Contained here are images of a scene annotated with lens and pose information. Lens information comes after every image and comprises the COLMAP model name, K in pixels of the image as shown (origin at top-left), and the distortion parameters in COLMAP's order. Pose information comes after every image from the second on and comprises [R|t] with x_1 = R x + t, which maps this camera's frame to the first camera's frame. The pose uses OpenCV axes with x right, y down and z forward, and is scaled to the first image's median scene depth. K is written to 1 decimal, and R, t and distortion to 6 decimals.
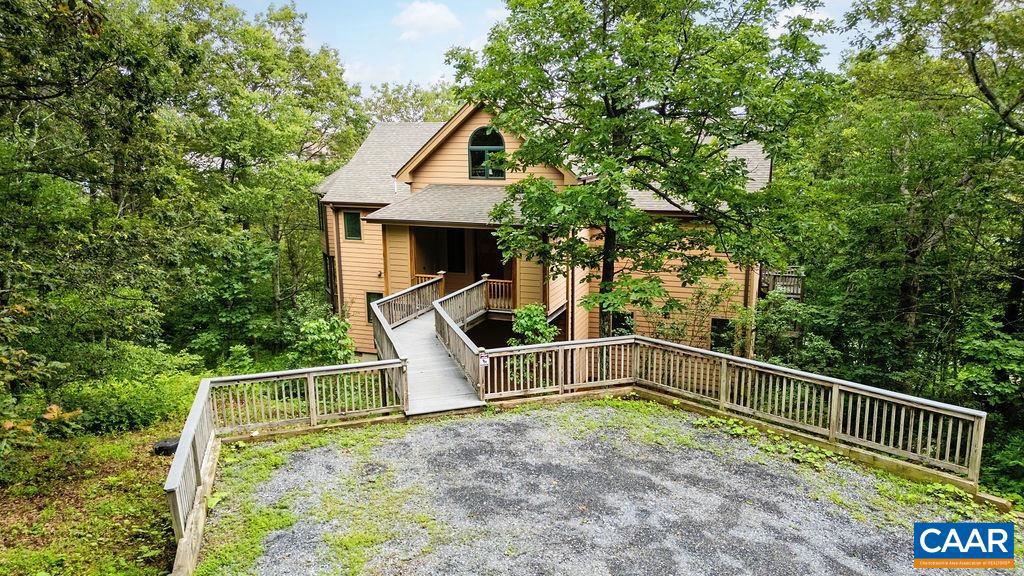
lens RADIAL K [[708.9, 0, 512.0], [0, 708.9, 288.0], [0, 0, 1]] dist [0.067849, -0.070064]
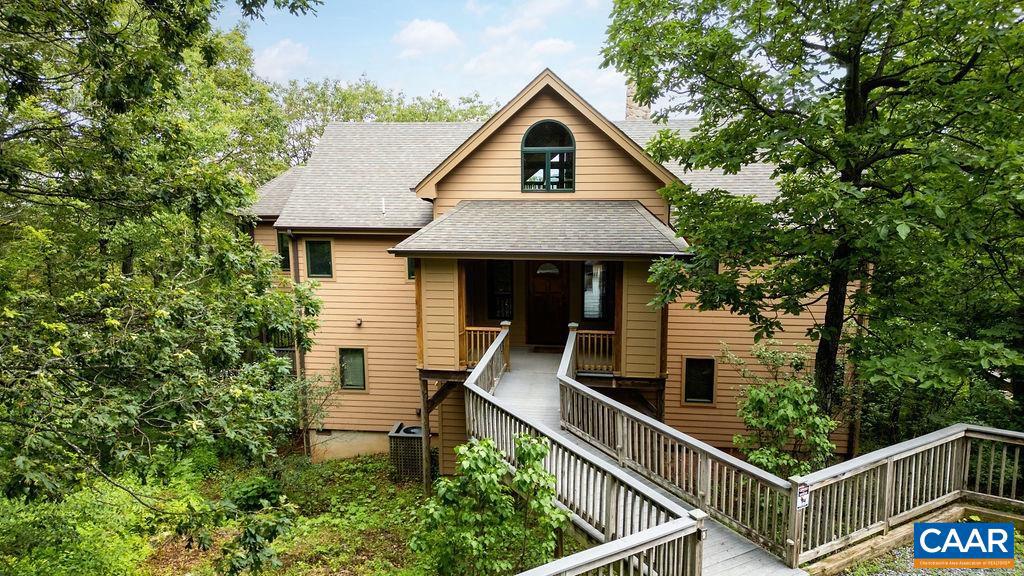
lens RADIAL K [[708.9, 0, 512.0], [0, 708.9, 288.0], [0, 0, 1]] dist [0.067849, -0.070064]
pose [[0.973974, -0.039142, 0.223253, -0.239756], [0.045237, 0.998728, -0.022249, -0.039820], [-0.222098, 0.031770, 0.974507, 0.299047]]
